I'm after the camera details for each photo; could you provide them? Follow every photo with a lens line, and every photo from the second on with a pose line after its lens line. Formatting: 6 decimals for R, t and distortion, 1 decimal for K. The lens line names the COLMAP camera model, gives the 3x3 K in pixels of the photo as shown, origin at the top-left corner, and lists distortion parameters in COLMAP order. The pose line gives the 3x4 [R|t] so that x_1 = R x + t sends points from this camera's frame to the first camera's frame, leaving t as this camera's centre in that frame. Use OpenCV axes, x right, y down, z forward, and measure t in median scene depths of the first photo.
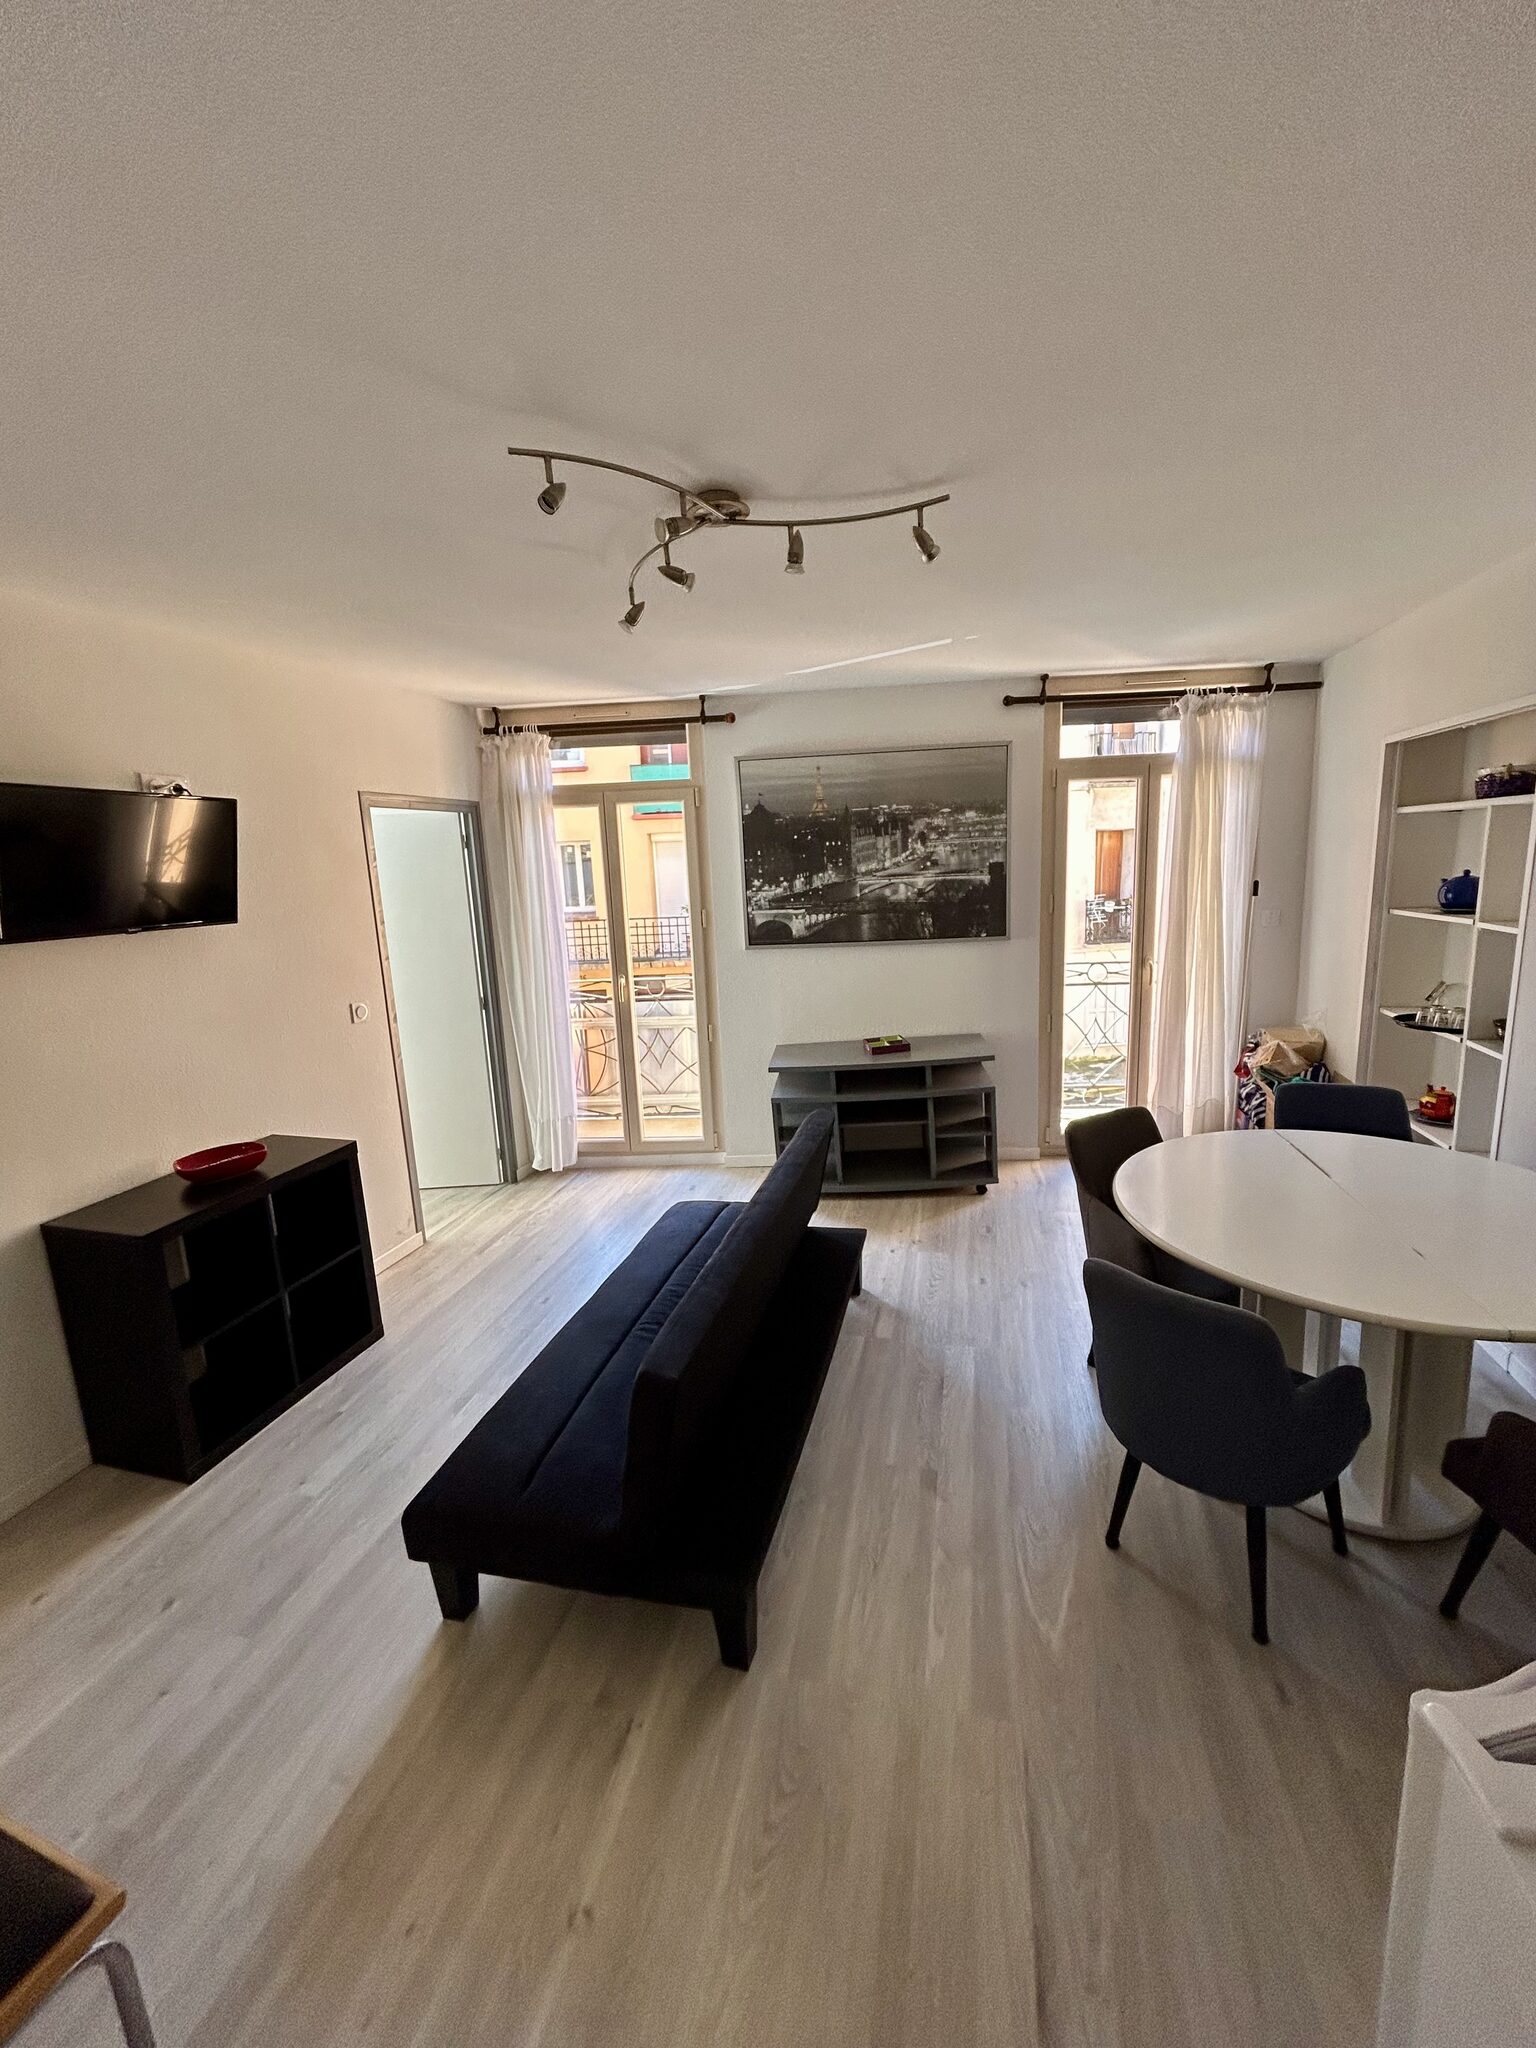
lens RADIAL K [[829.3, 0, 780.3], [0, 829.3, 1016.8], [0, 0, 1]] dist [0.002530, 0.000151]
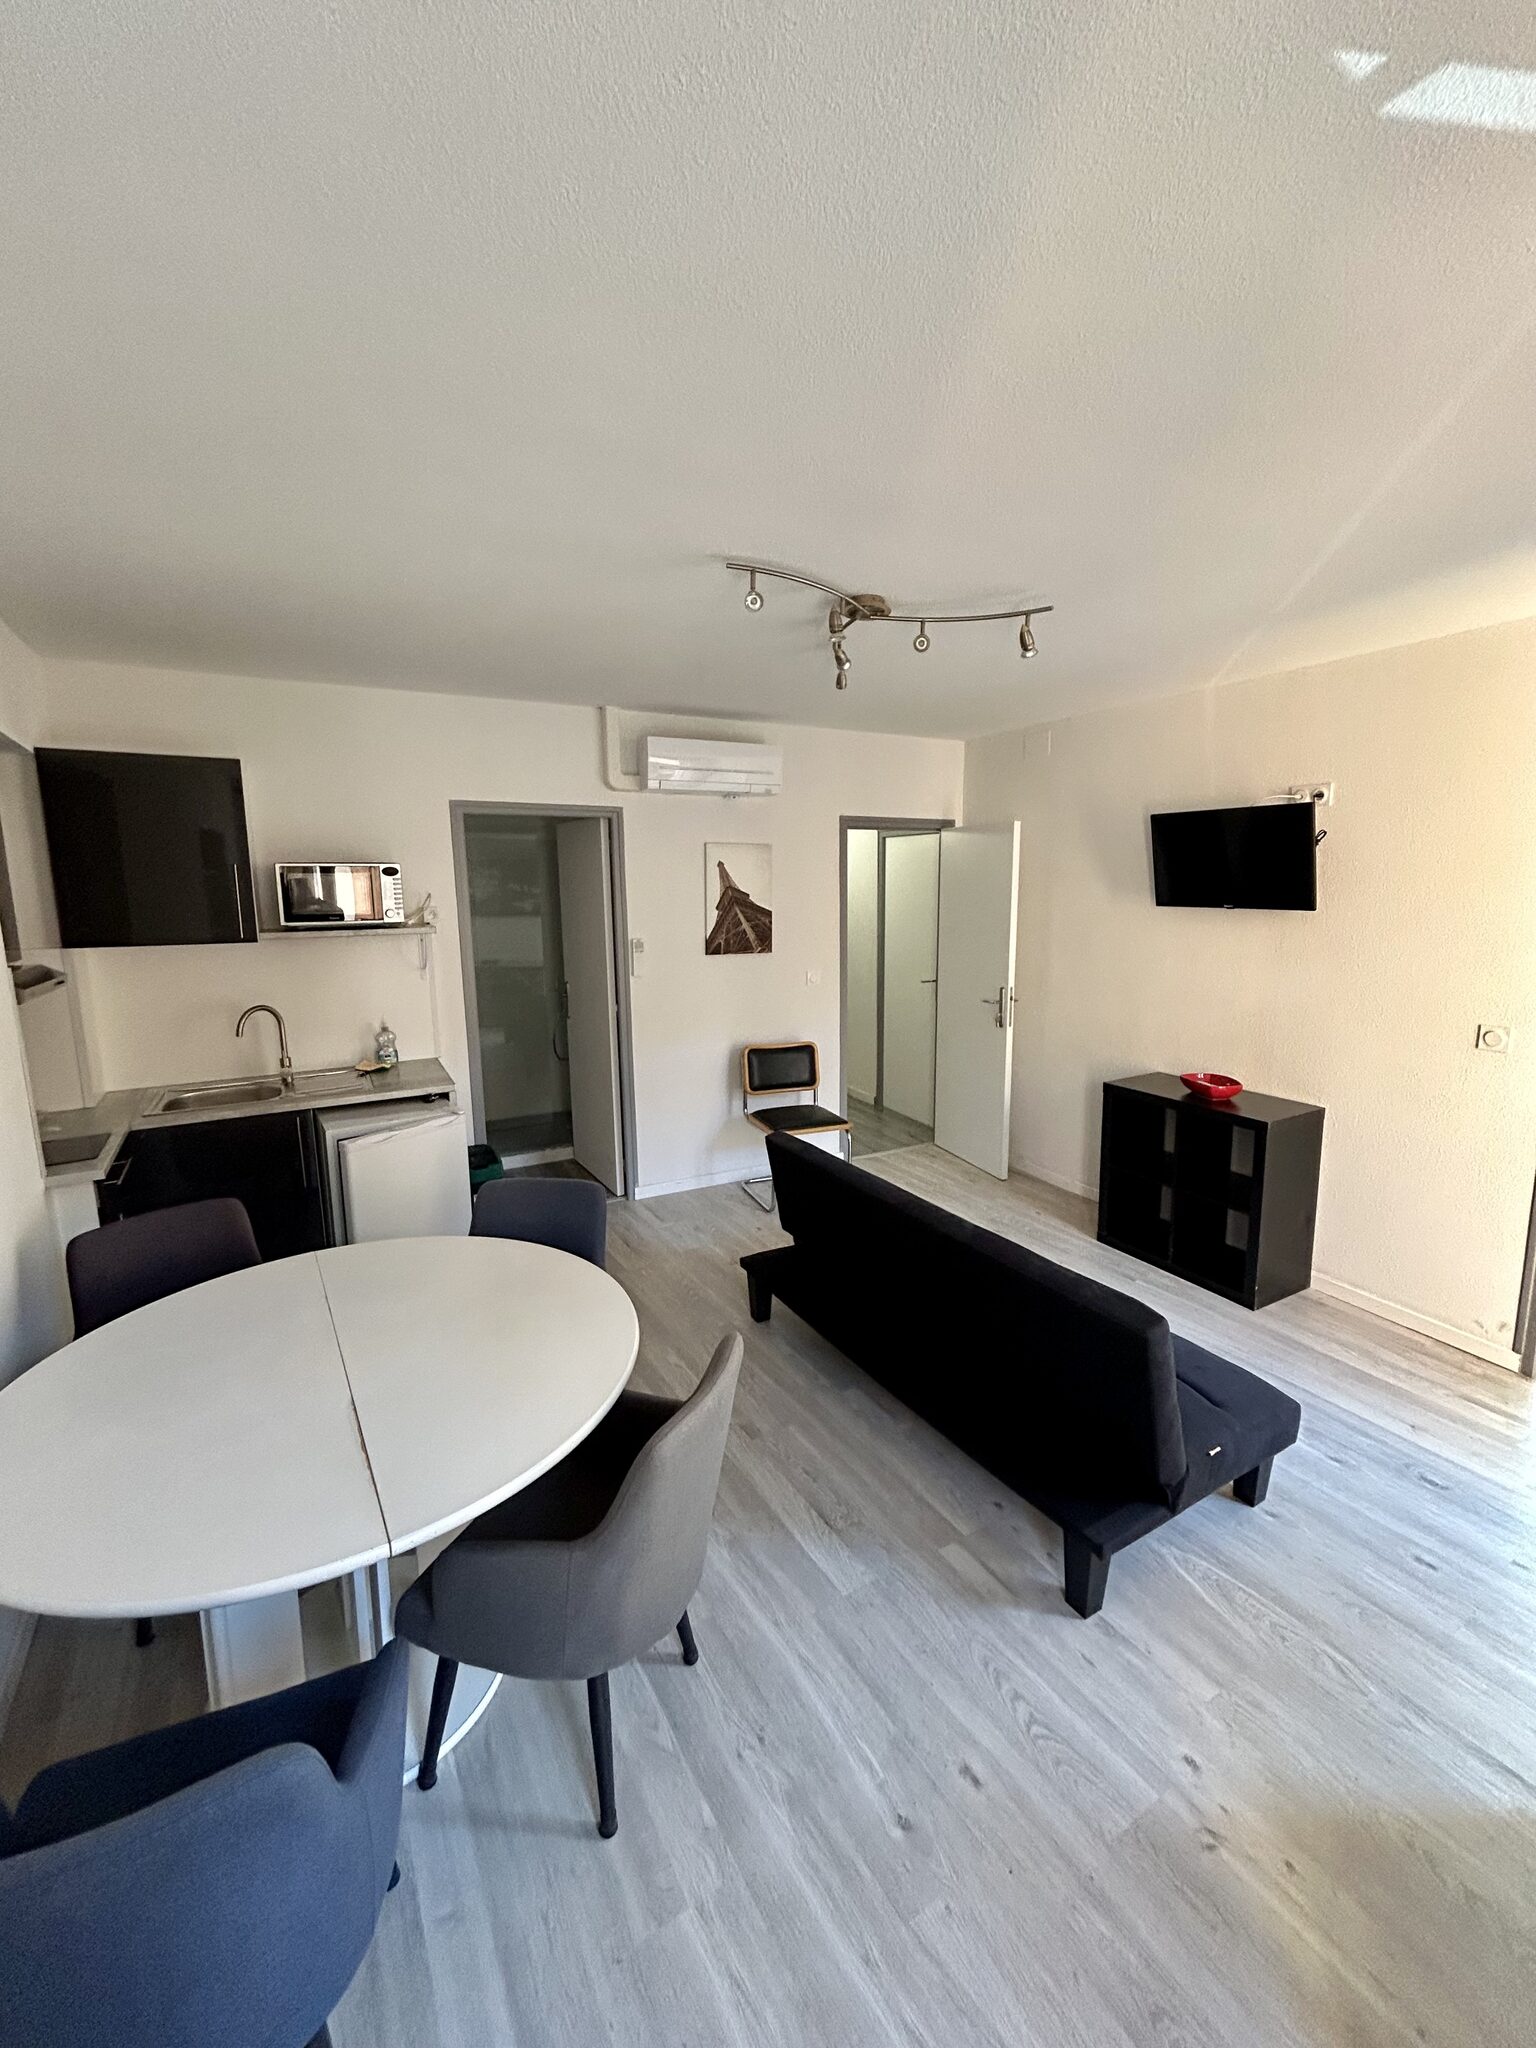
lens RADIAL K [[829.3, 0, 780.3], [0, 829.3, 1016.8], [0, 0, 1]] dist [0.002530, 0.000151]
pose [[-0.704934, 0.169213, -0.688792, 0.692377], [-0.092050, 0.941085, 0.325400, -0.289581], [0.703274, 0.292789, -0.647827, 1.318350]]
